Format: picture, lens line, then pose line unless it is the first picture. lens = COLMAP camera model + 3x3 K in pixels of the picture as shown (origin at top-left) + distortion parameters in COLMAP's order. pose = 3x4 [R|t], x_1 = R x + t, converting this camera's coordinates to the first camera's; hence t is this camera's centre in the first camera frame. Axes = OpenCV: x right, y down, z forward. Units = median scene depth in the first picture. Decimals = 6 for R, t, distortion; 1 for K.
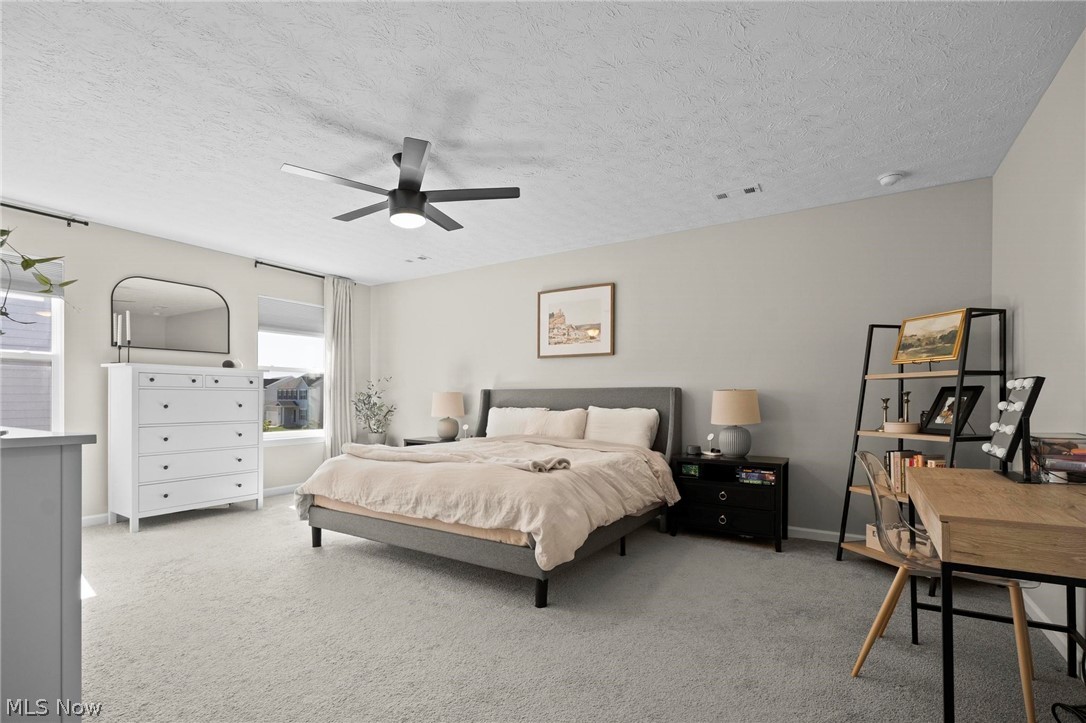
lens RADIAL K [[497.1, 0, 541.5], [0, 497.1, 398.3], [0, 0, 1]] dist [0.001776, 0.000307]
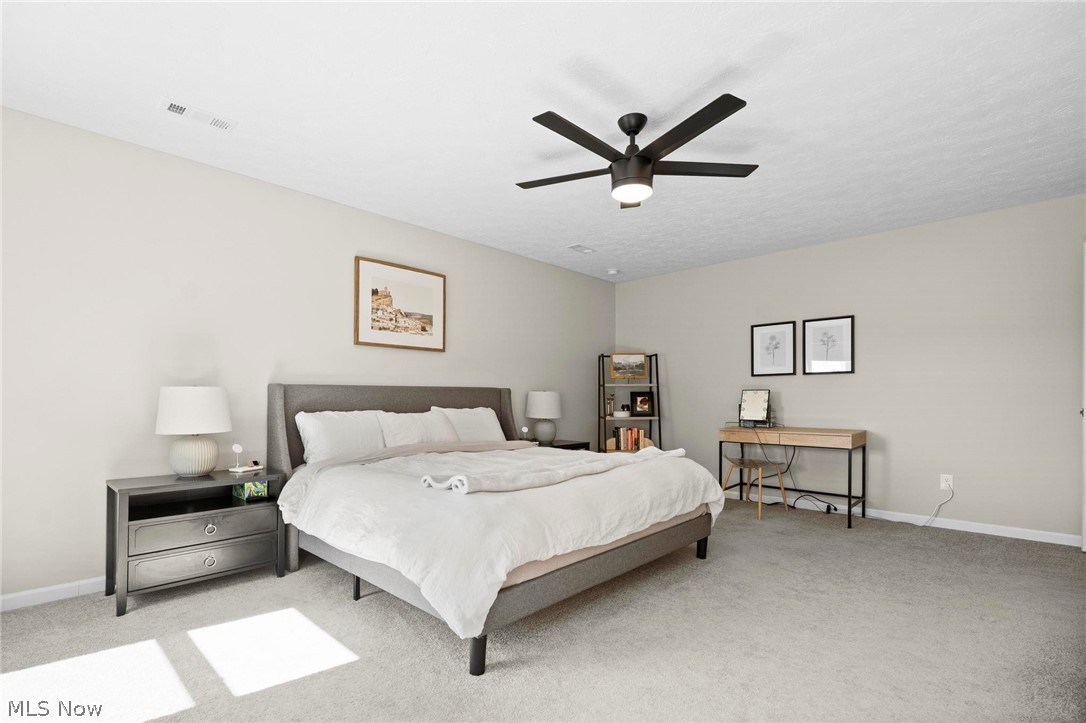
lens RADIAL K [[497.1, 0, 541.5], [0, 497.1, 398.3], [0, 0, 1]] dist [0.001776, 0.000307]
pose [[0.199459, -0.000659, 0.979906, -0.706158], [0.002102, 0.999998, 0.000245, 0.000637], [-0.979904, 0.002011, 0.199460, 0.600130]]
